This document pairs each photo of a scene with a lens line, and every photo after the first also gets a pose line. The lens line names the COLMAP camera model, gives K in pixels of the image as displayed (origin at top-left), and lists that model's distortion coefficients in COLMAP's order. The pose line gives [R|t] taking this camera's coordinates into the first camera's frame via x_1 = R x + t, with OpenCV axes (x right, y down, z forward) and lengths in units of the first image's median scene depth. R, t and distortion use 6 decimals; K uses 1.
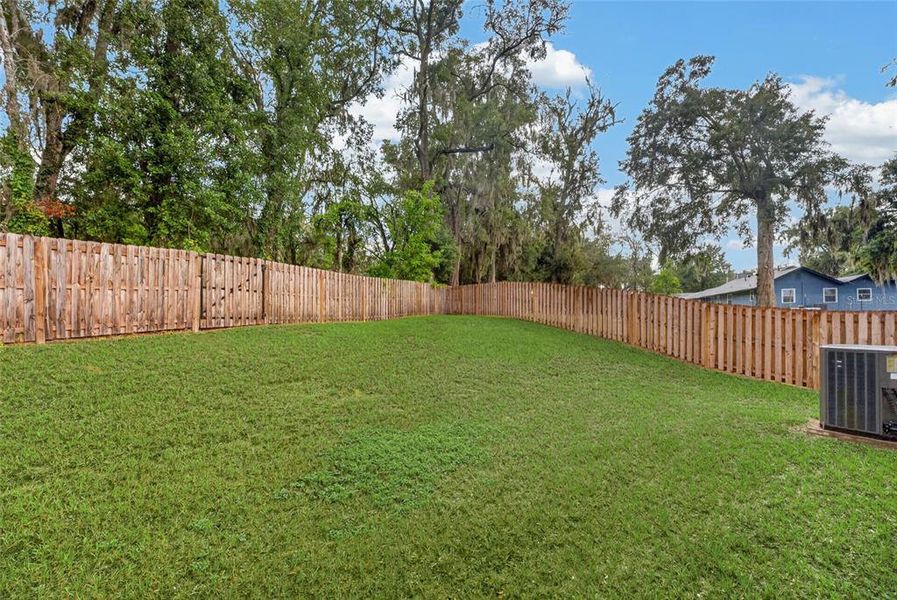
lens RADIAL K [[373.2, 0, 452.8], [0, 373.2, 308.6], [0, 0, 1]] dist [-0.029338, 0.000193]
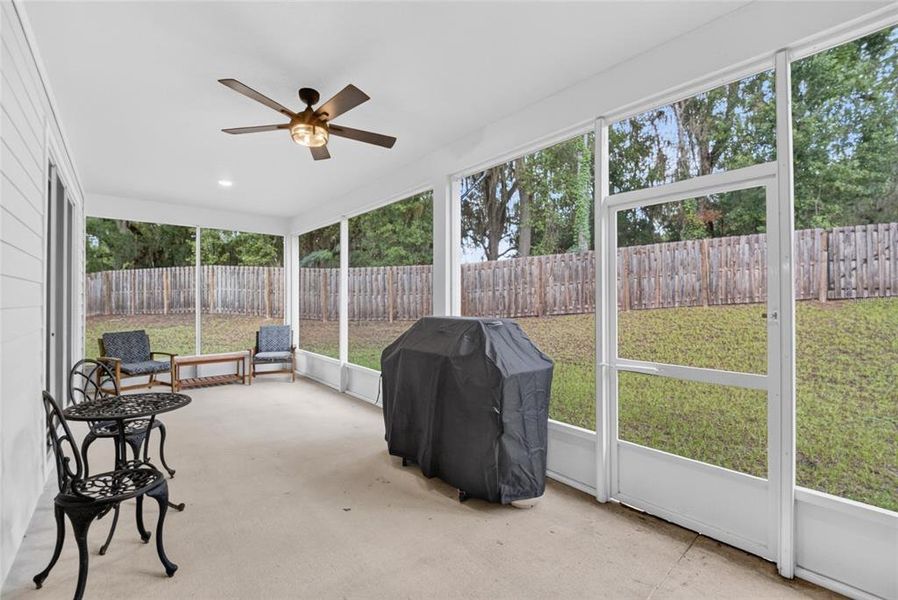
lens RADIAL K [[386.2, 0, 453.1], [0, 386.2, 303.6], [0, 0, 1]] dist [-0.003461, -0.000611]
pose [[0.154123, 0.011689, -0.987983, 0.234256], [0.034147, 0.999270, 0.017149, 0.010157], [0.987461, -0.036380, 0.153611, -0.233766]]
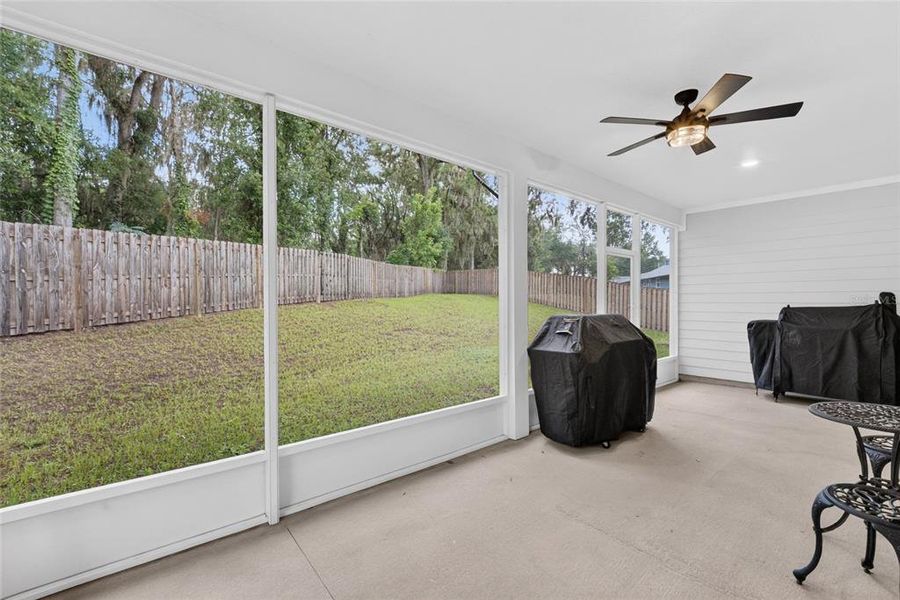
lens RADIAL K [[387.0, 0, 454.2], [0, 387.0, 303.6], [0, 0, 1]] dist [-0.003461, -0.000611]
pose [[0.989986, -0.001575, 0.141159, -0.329012], [-0.003824, 0.999271, 0.037972, 0.000870], [-0.141116, -0.038132, 0.989258, -0.592700]]
